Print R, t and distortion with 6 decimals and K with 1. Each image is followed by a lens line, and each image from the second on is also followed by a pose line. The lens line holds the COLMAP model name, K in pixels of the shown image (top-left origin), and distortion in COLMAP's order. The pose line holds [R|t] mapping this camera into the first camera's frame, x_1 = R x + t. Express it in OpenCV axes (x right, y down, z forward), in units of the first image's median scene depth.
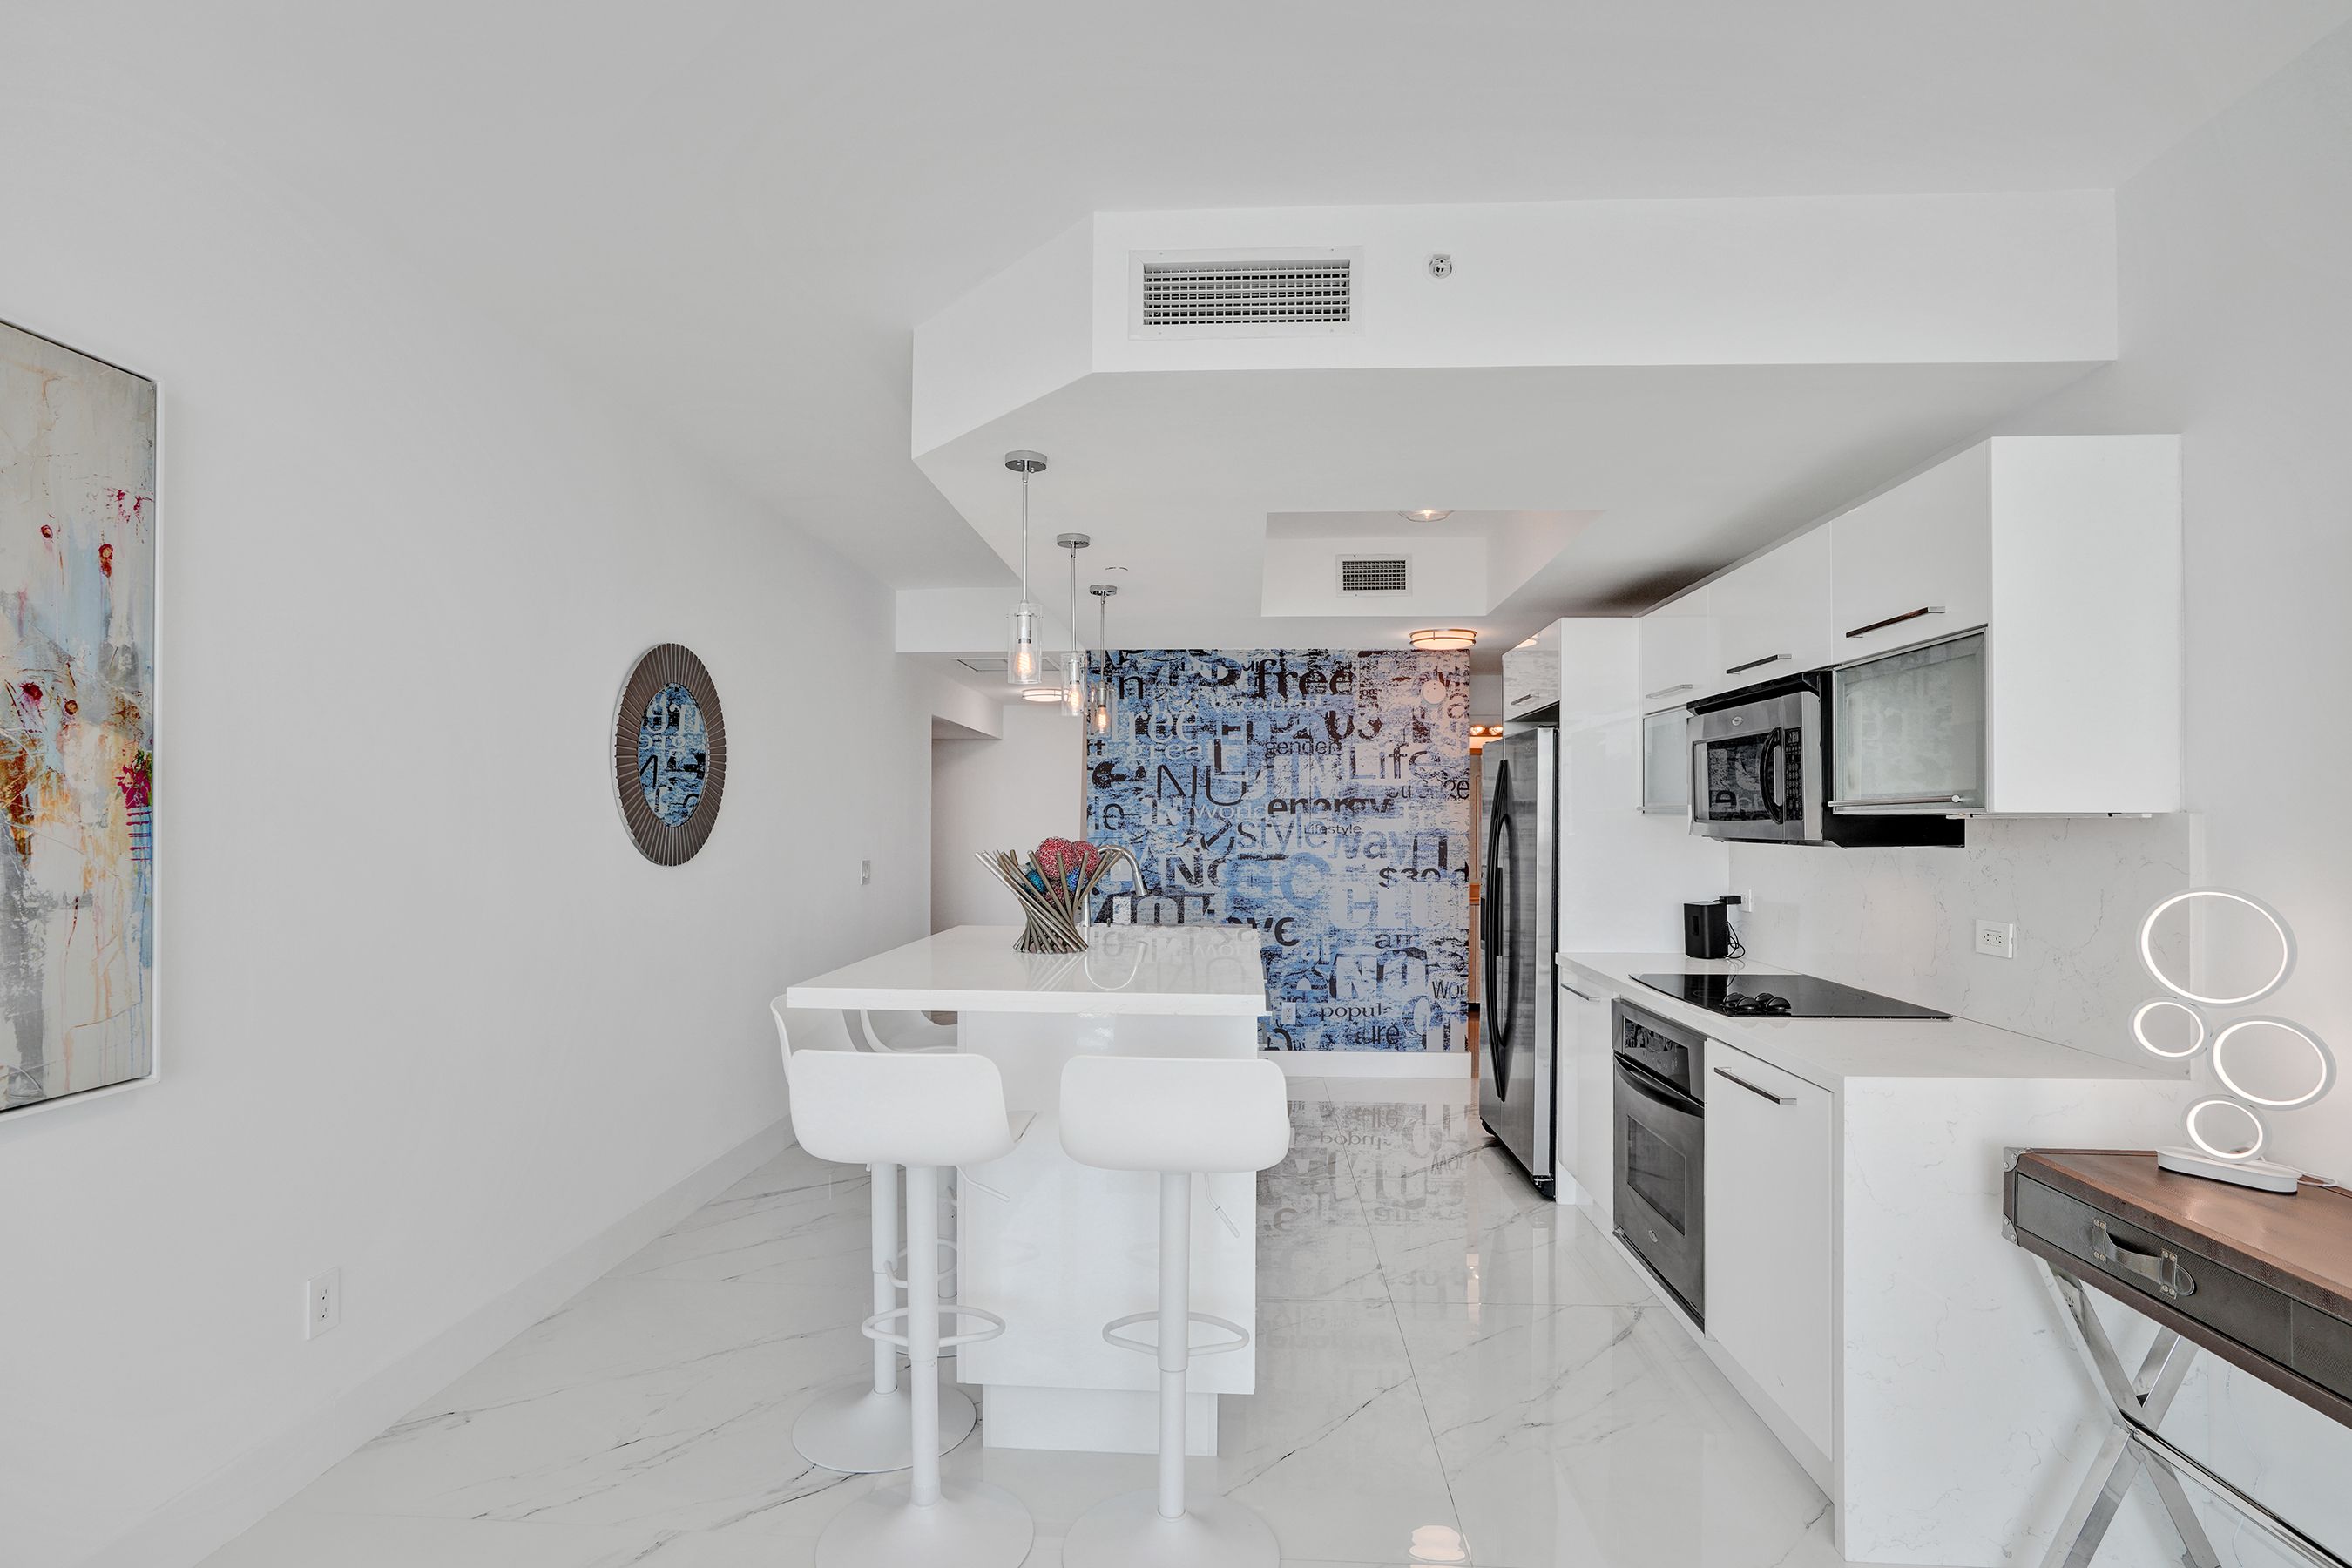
lens RADIAL K [[1153.3, 0, 1162.6], [0, 1153.3, 817.8], [0, 0, 1]] dist [-0.034633, 0.010419]
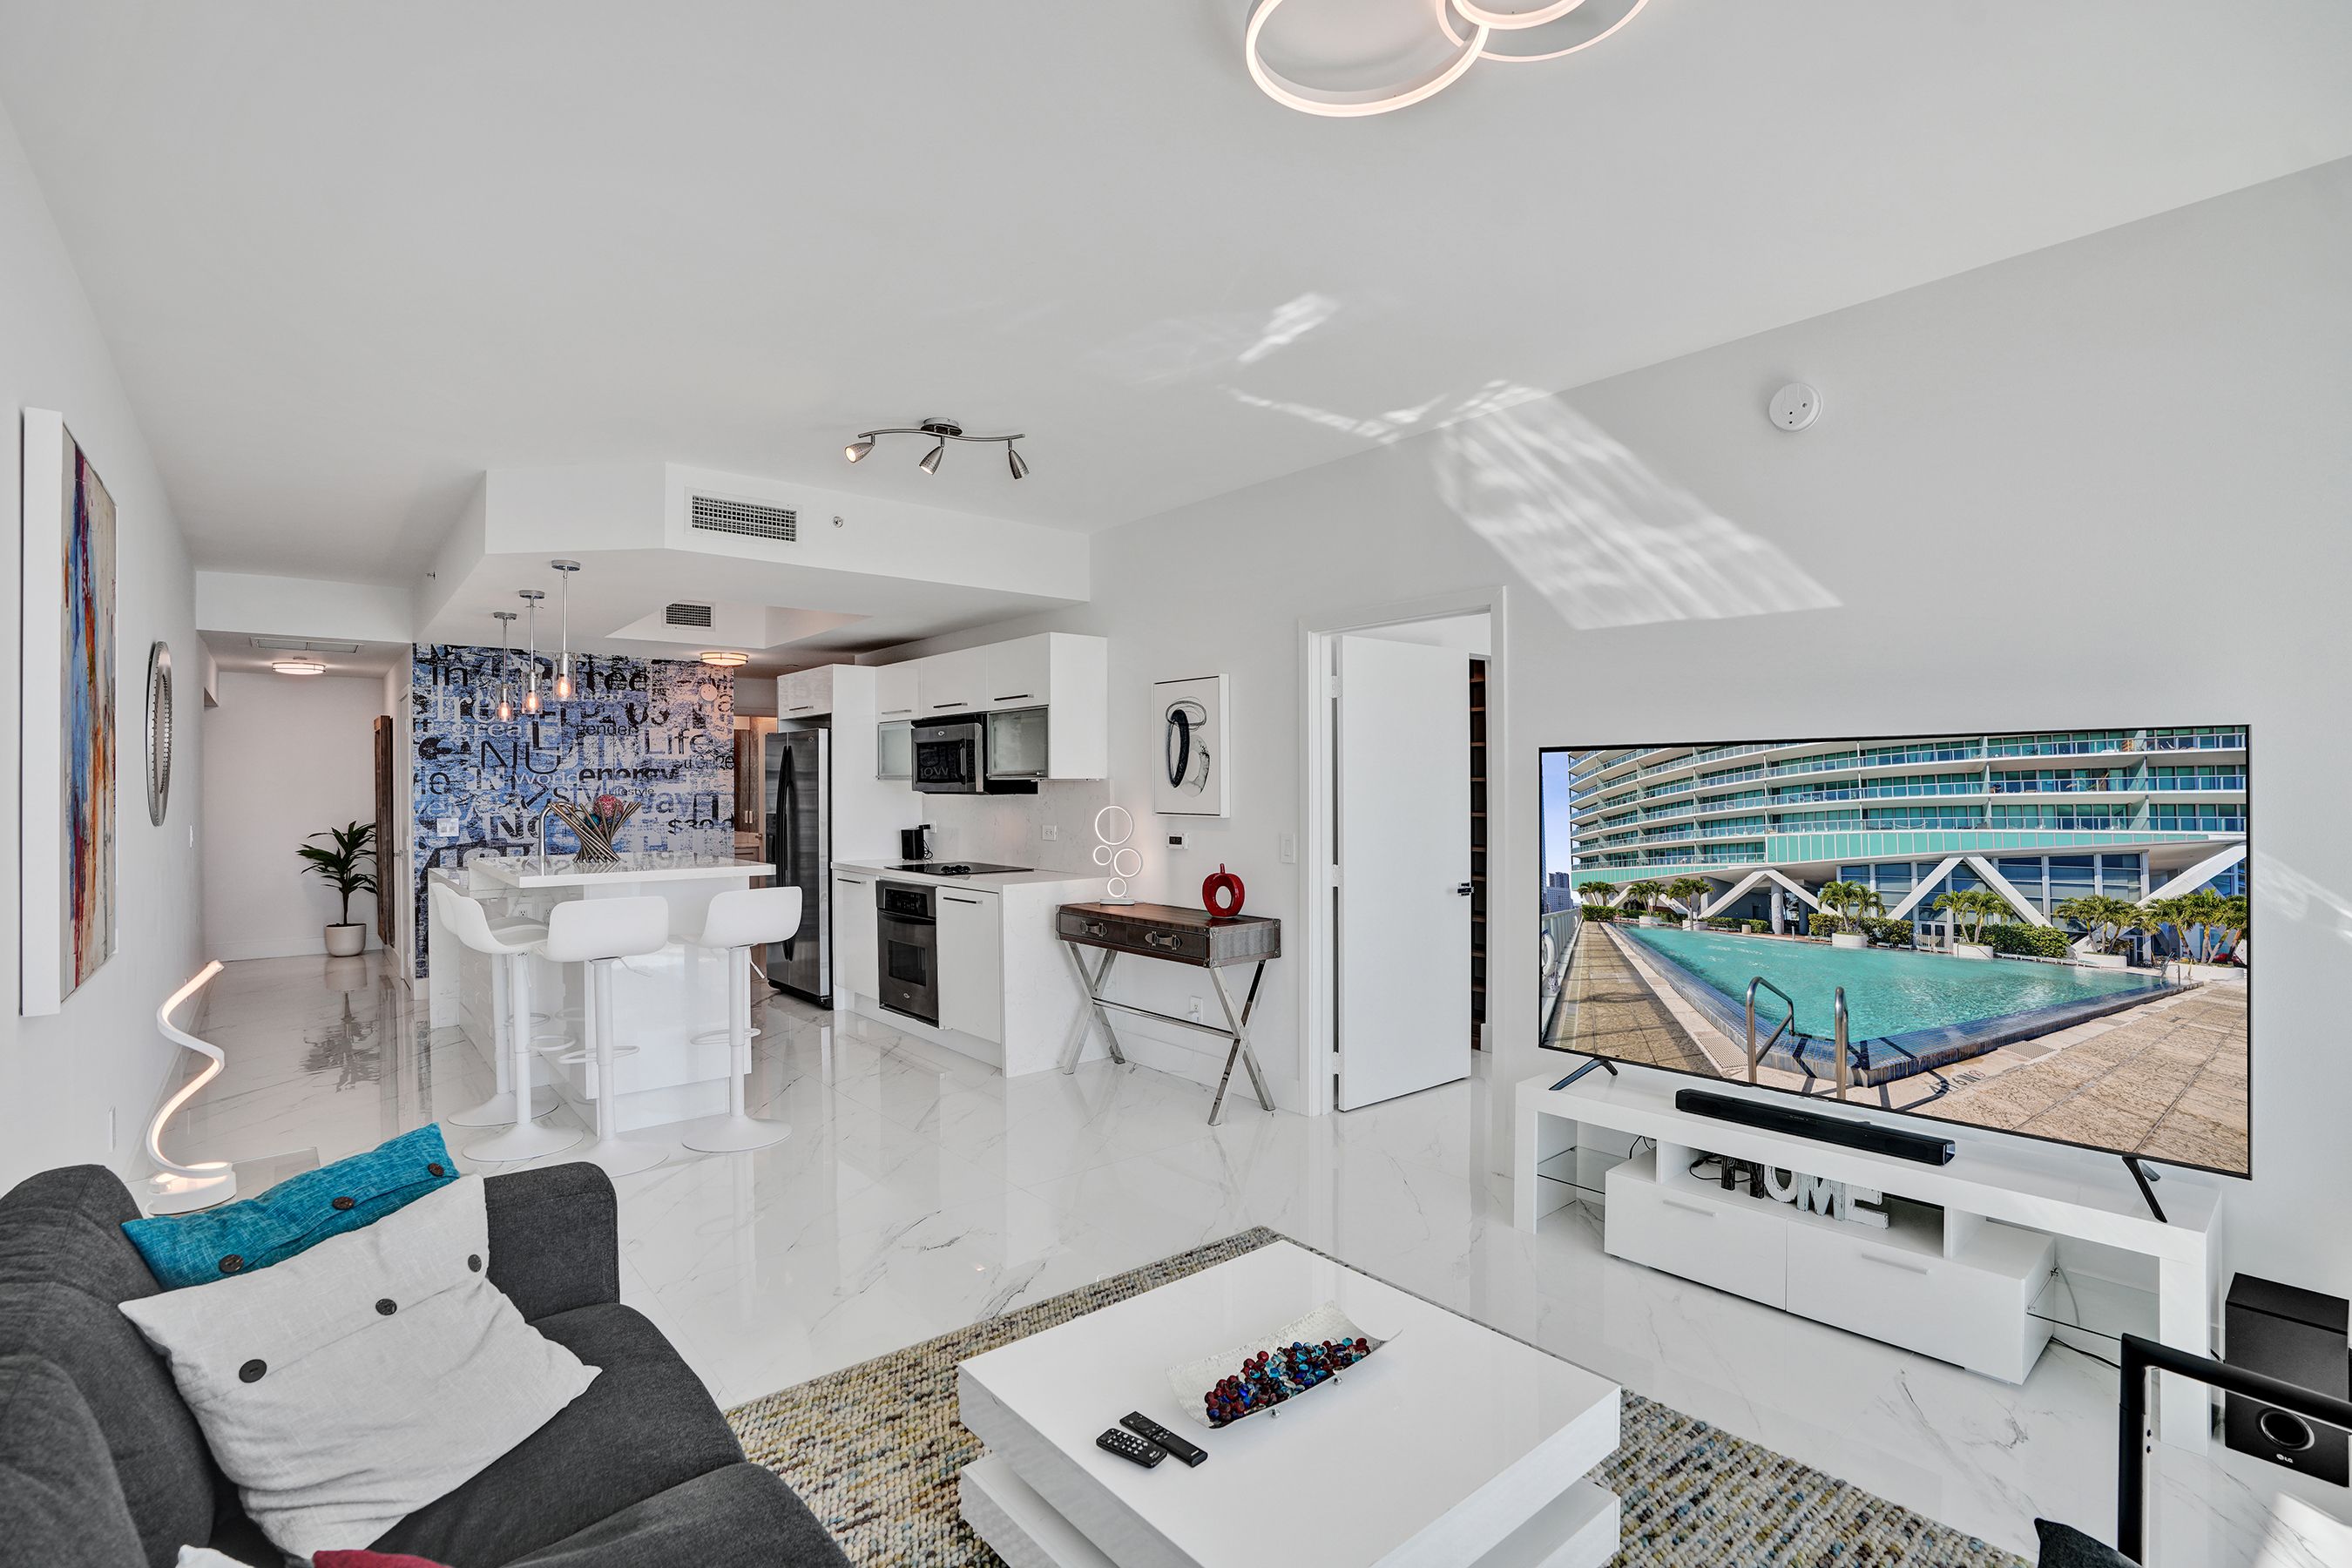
lens RADIAL K [[1100.9, 0, 1163.9], [0, 1100.9, 782.9], [0, 0, 1]] dist [-0.056229, 0.015572]
pose [[0.724878, -0.006555, 0.688846, -0.272418], [0.005493, 0.999978, 0.003735, -0.001415], [-0.688856, 0.001076, 0.724898, -0.334848]]
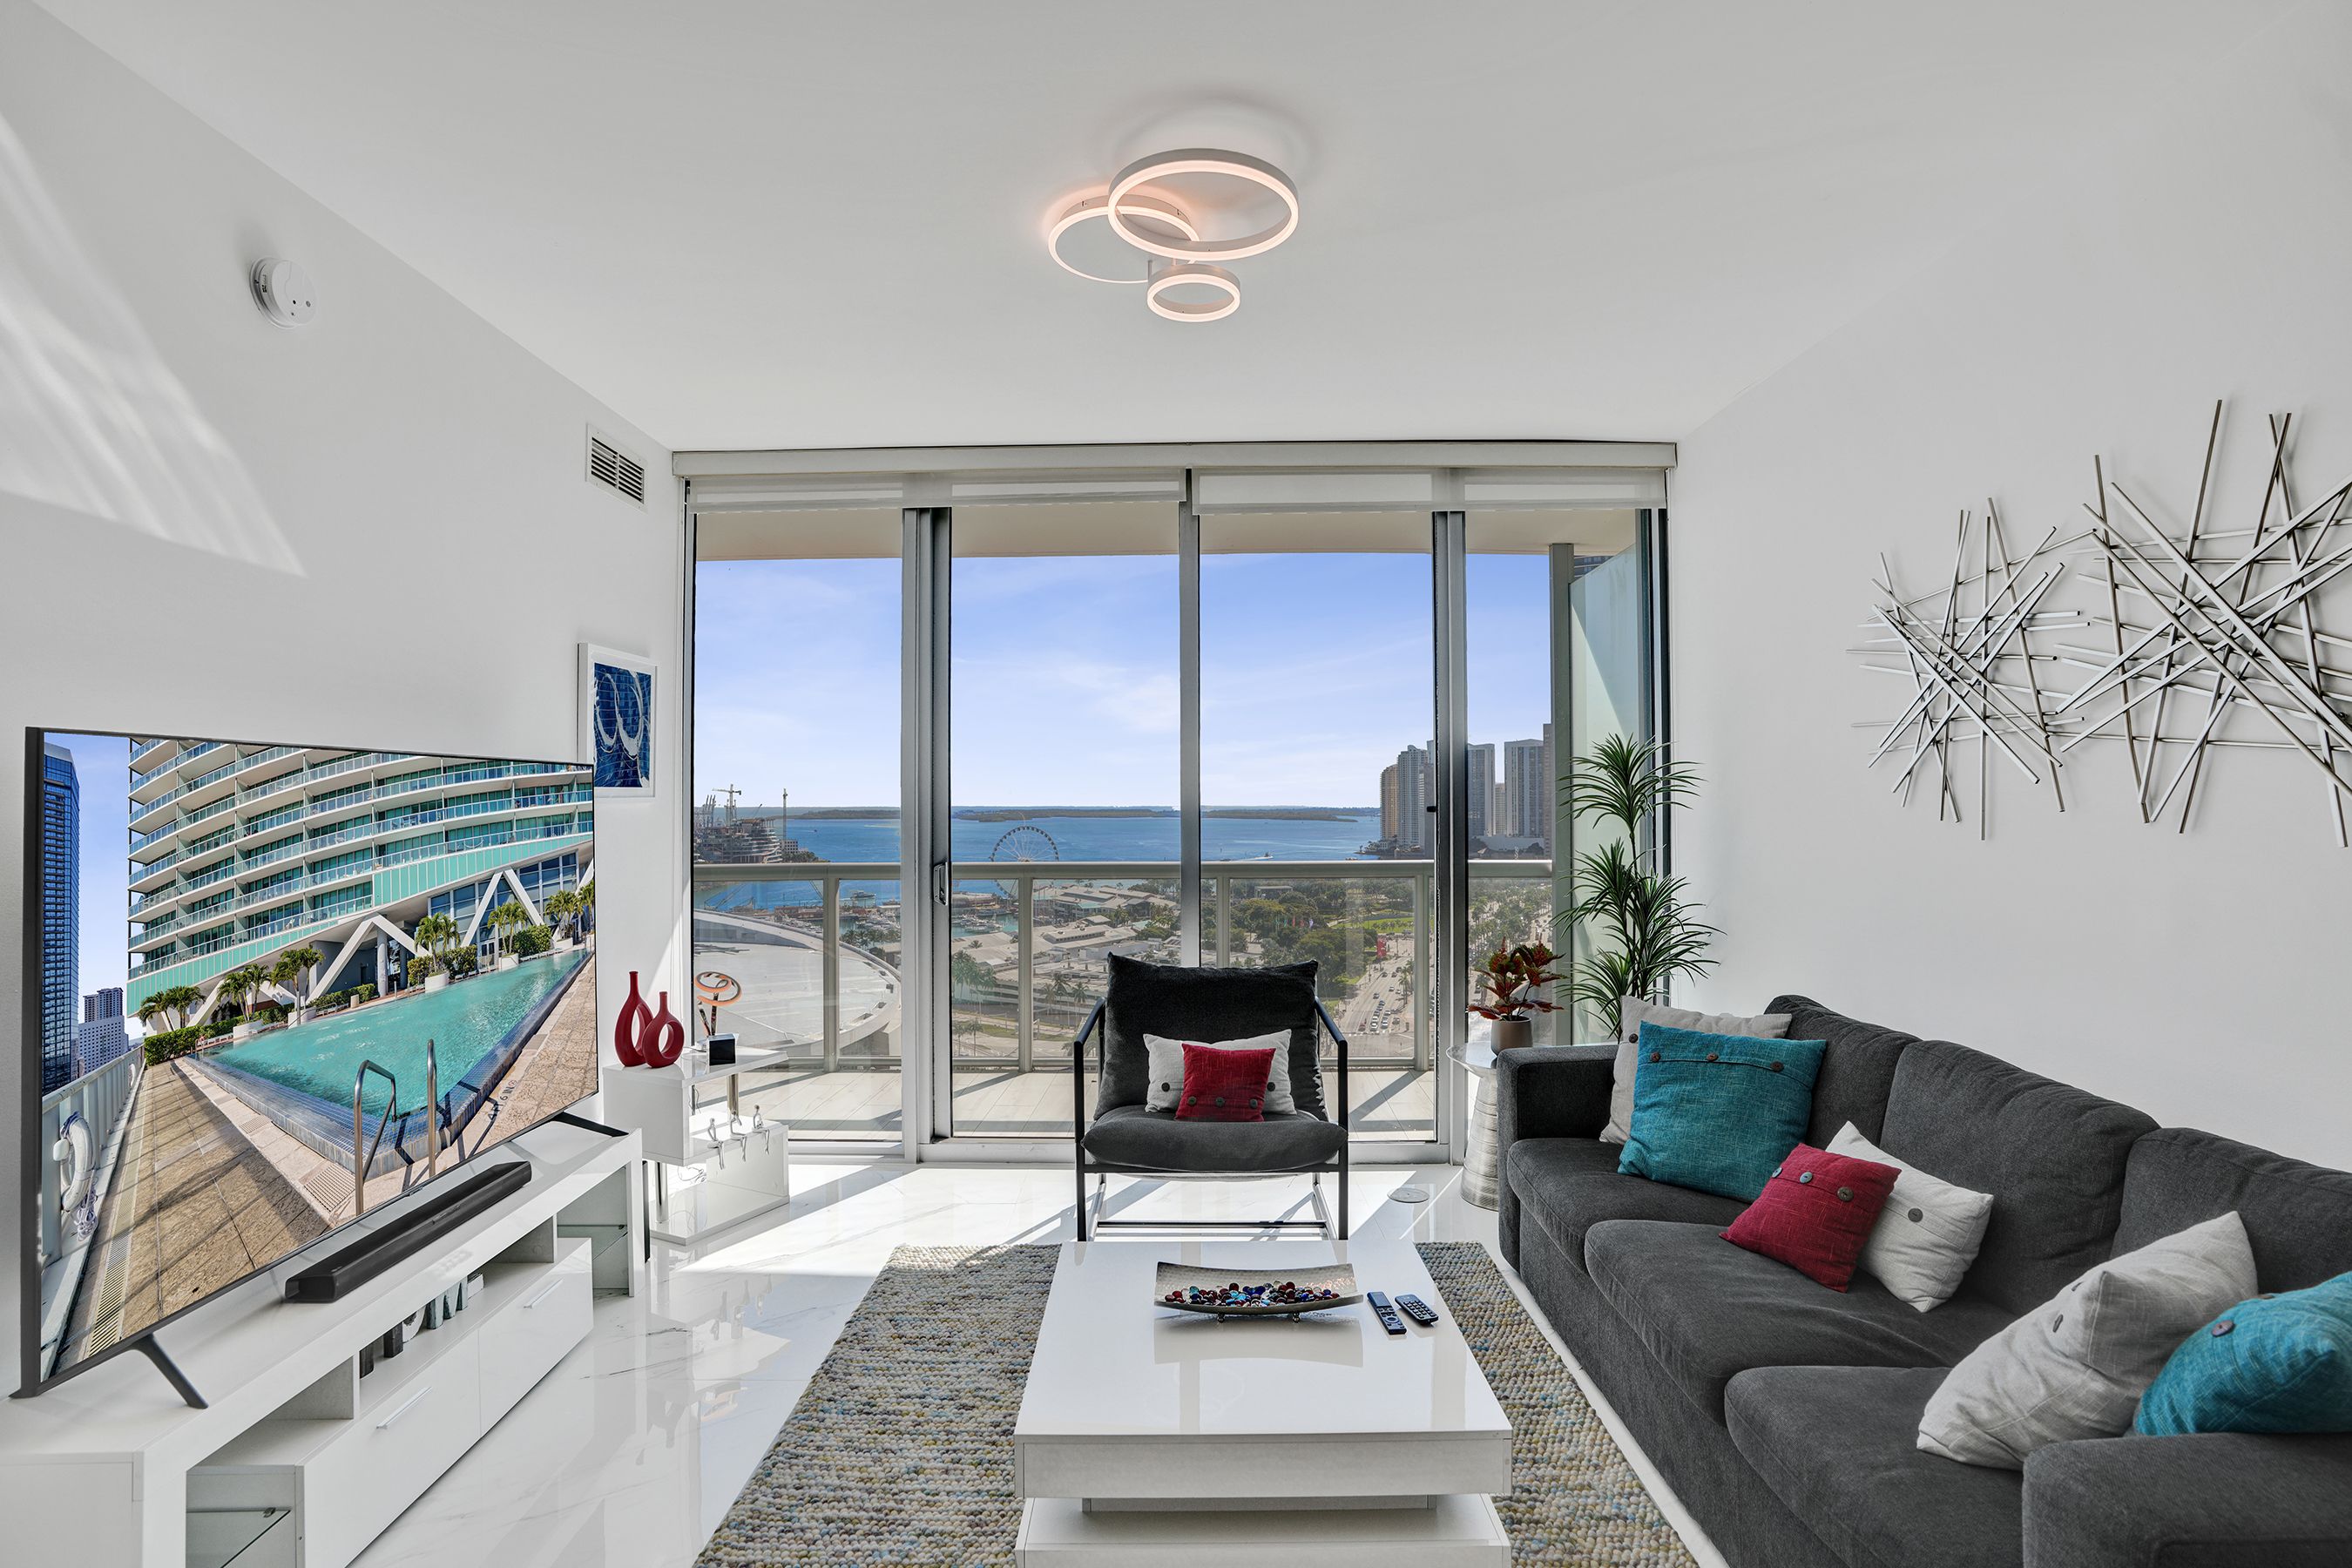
lens RADIAL K [[1100.9, 0, 1175.9], [0, 1100.9, 788.1], [0, 0, 1]] dist [-0.056229, 0.015572]
pose [[-0.996969, 0.000197, -0.077801, 0.000126], [0.001086, 0.999935, -0.011387, 0.001705], [0.077794, -0.011437, -0.996904, 0.188528]]
